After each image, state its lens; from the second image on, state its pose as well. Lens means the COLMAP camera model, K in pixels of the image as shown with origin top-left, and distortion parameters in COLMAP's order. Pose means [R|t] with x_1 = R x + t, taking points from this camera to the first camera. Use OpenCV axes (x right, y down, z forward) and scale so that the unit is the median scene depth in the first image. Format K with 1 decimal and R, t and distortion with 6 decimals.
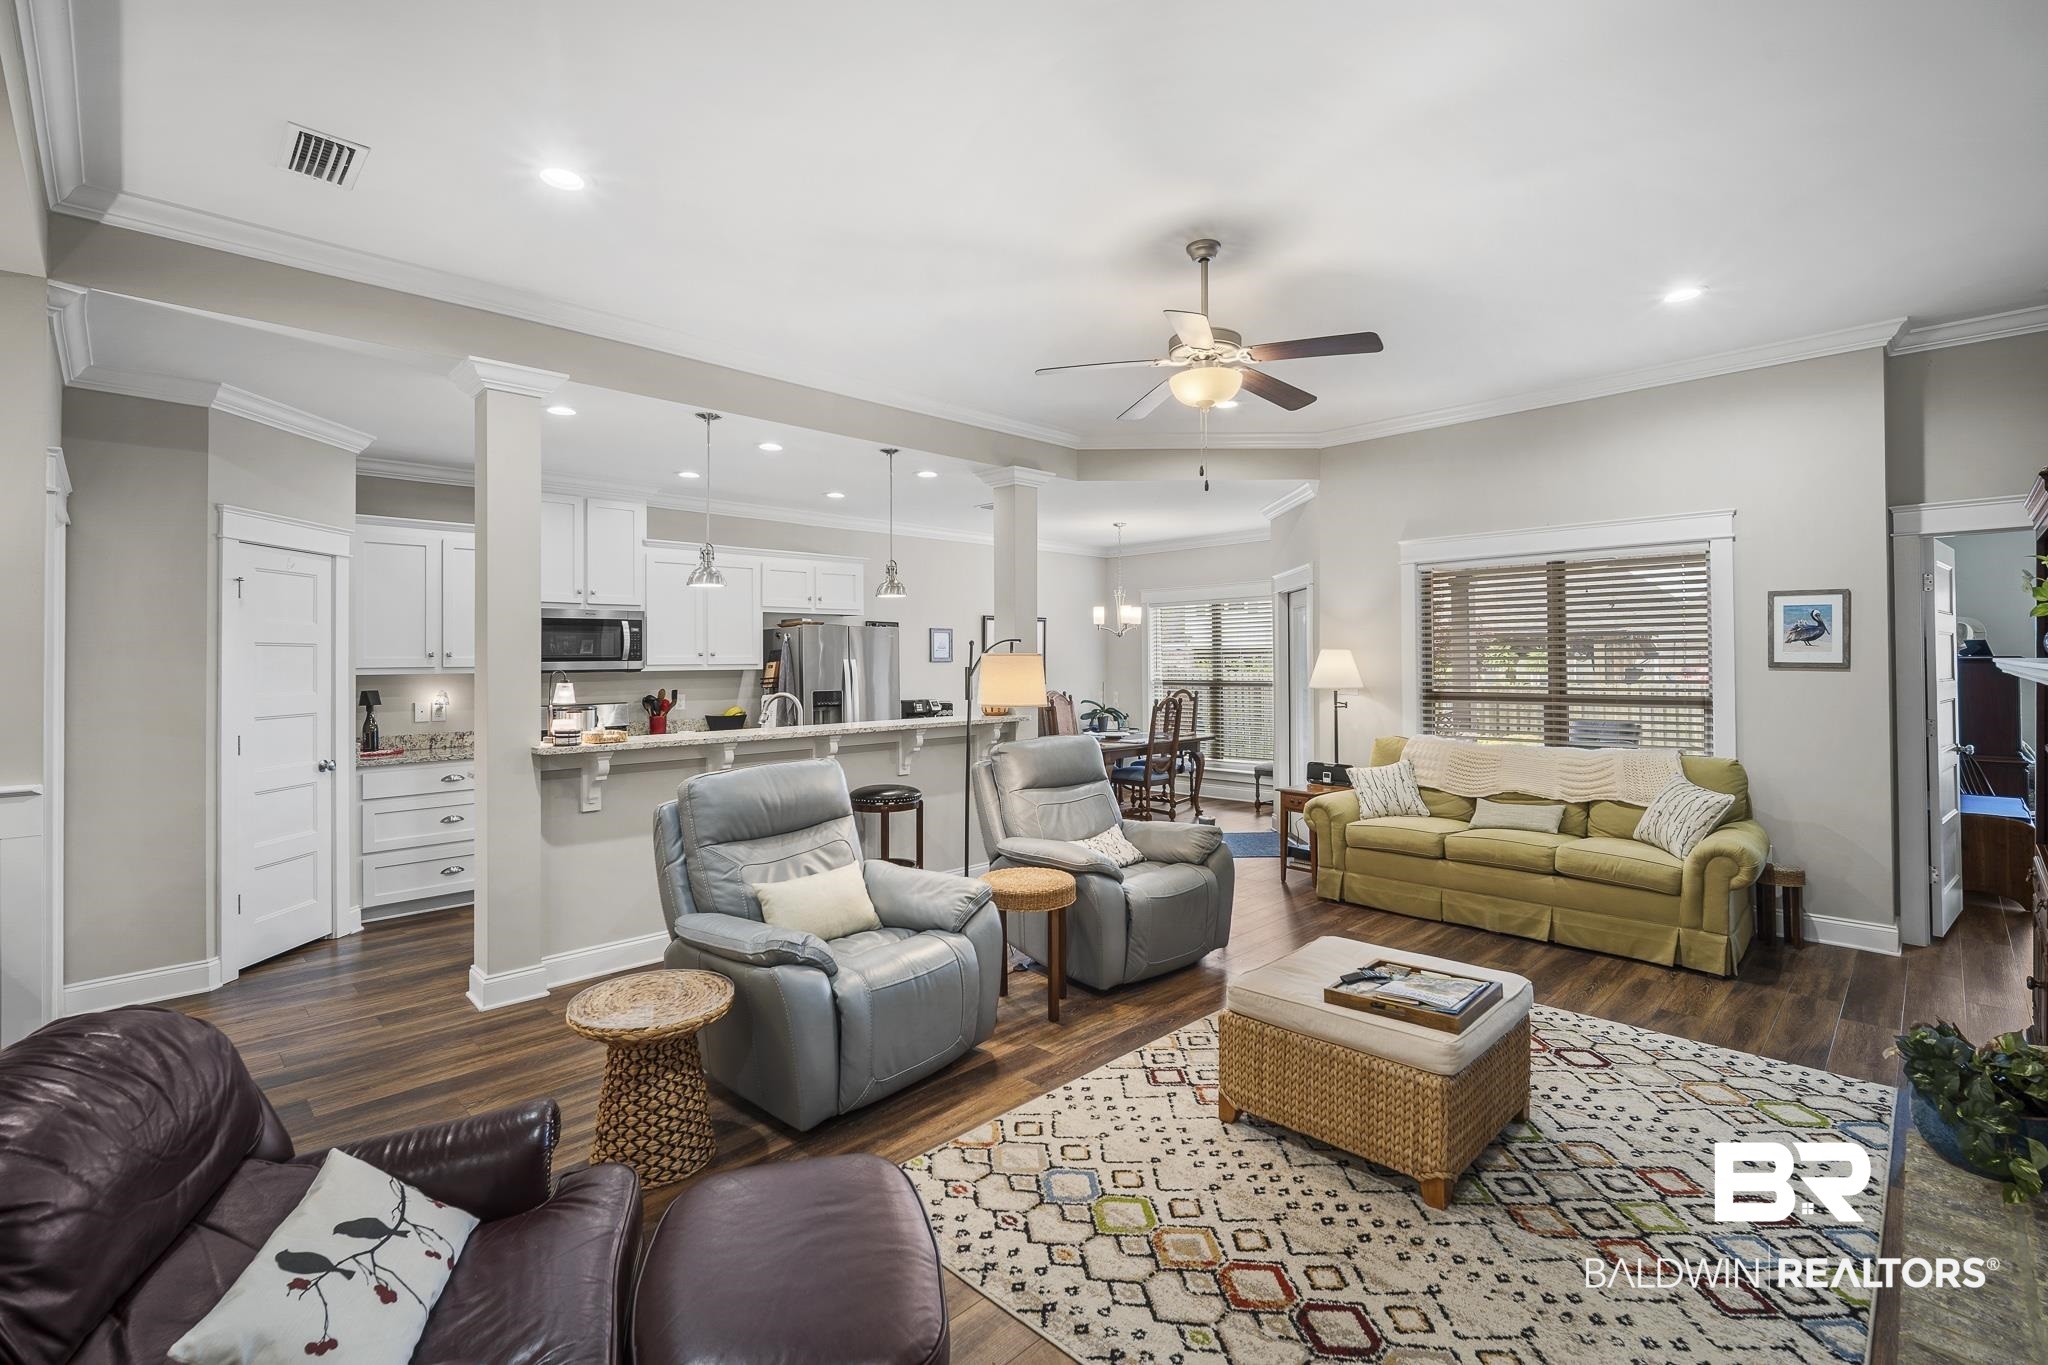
lens RADIAL K [[903.0, 0, 1021.2], [0, 903.0, 655.4], [0, 0, 1]] dist [-0.010049, 0.001844]
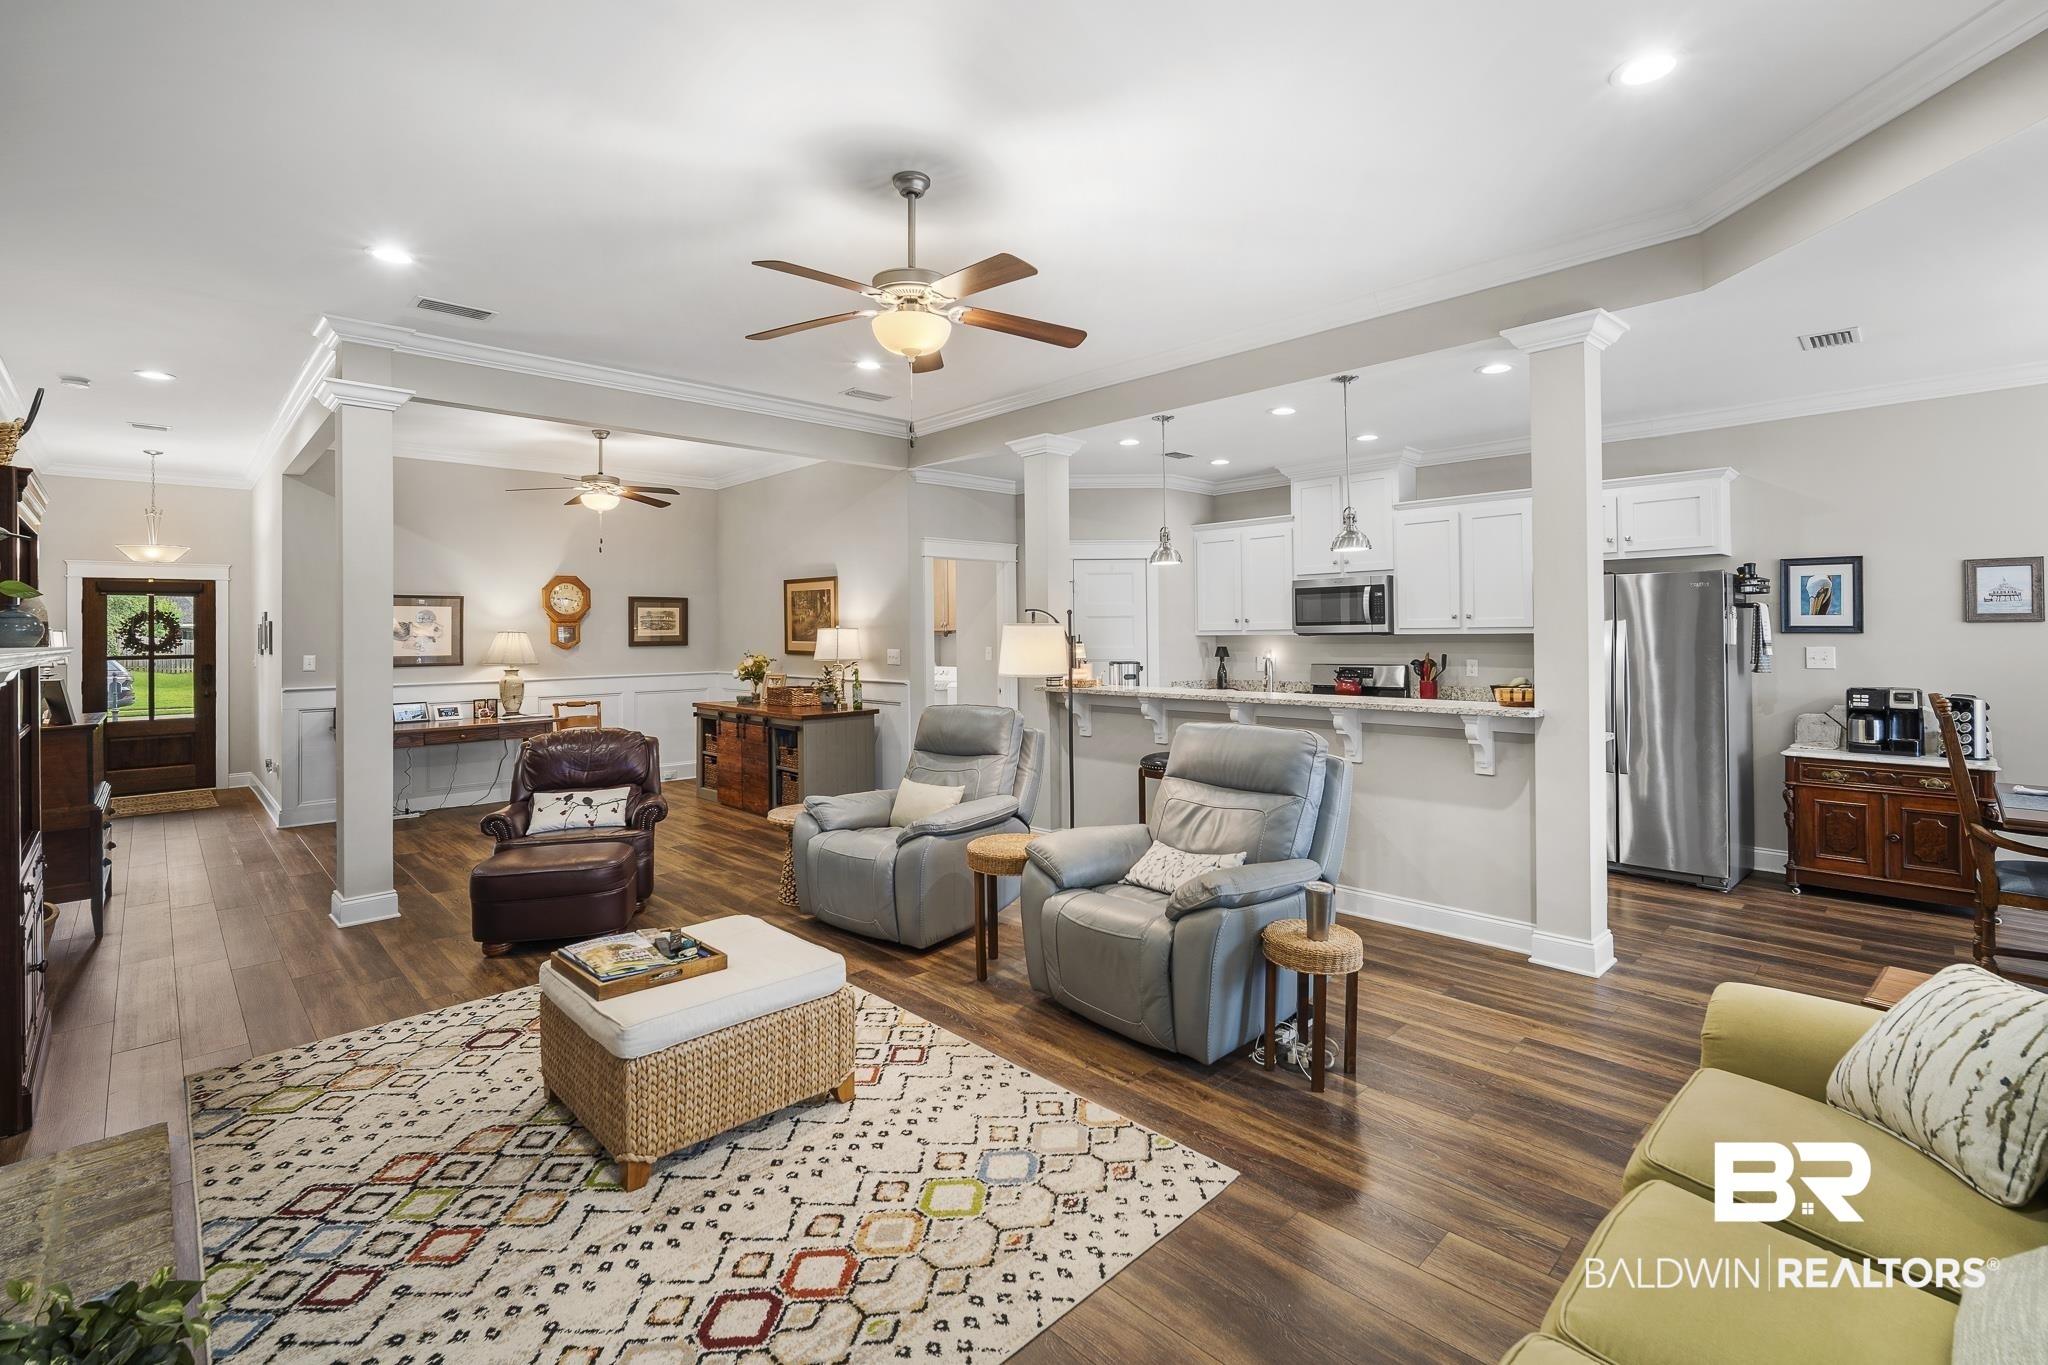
lens RADIAL K [[903.0, 0, 1029.7], [0, 903.0, 628.4], [0, 0, 1]] dist [-0.010049, 0.001844]
pose [[0.006720, 0.005275, -0.999964, 0.923657], [0.016502, 0.999849, 0.005385, -0.002151], [0.999841, -0.016537, 0.006632, 0.911080]]
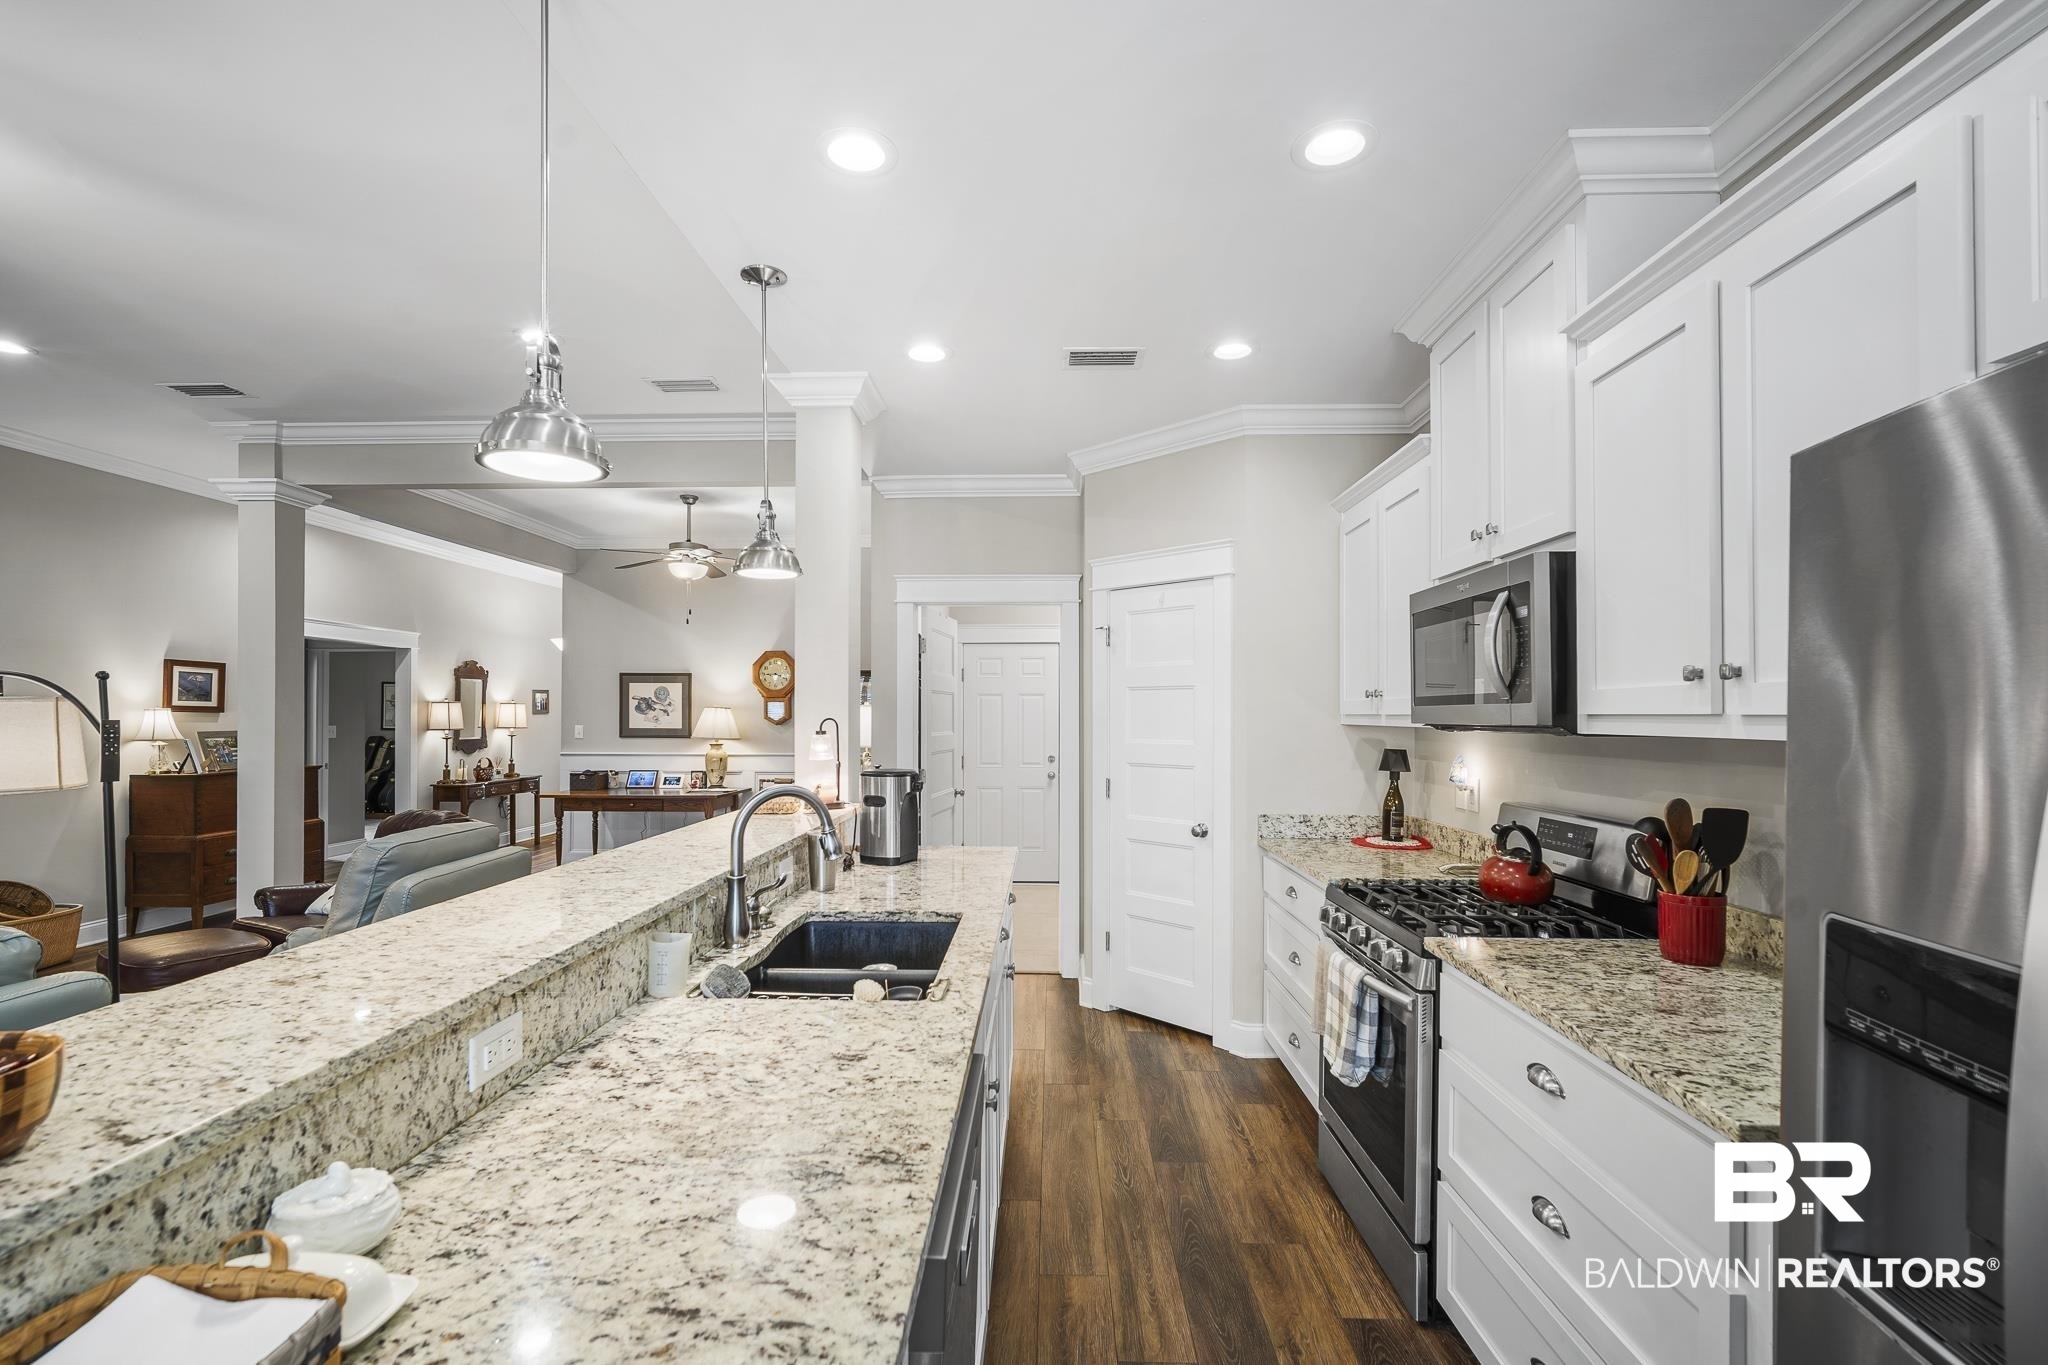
lens RADIAL K [[903.0, 0, 1031.0], [0, 903.0, 711.4], [0, 0, 1]] dist [-0.010049, 0.001844]
pose [[-0.710110, 0.007168, -0.704054, -0.082722], [0.009324, 0.999956, 0.000776, 0.011552], [0.704029, -0.006014, -0.710146, 1.703992]]
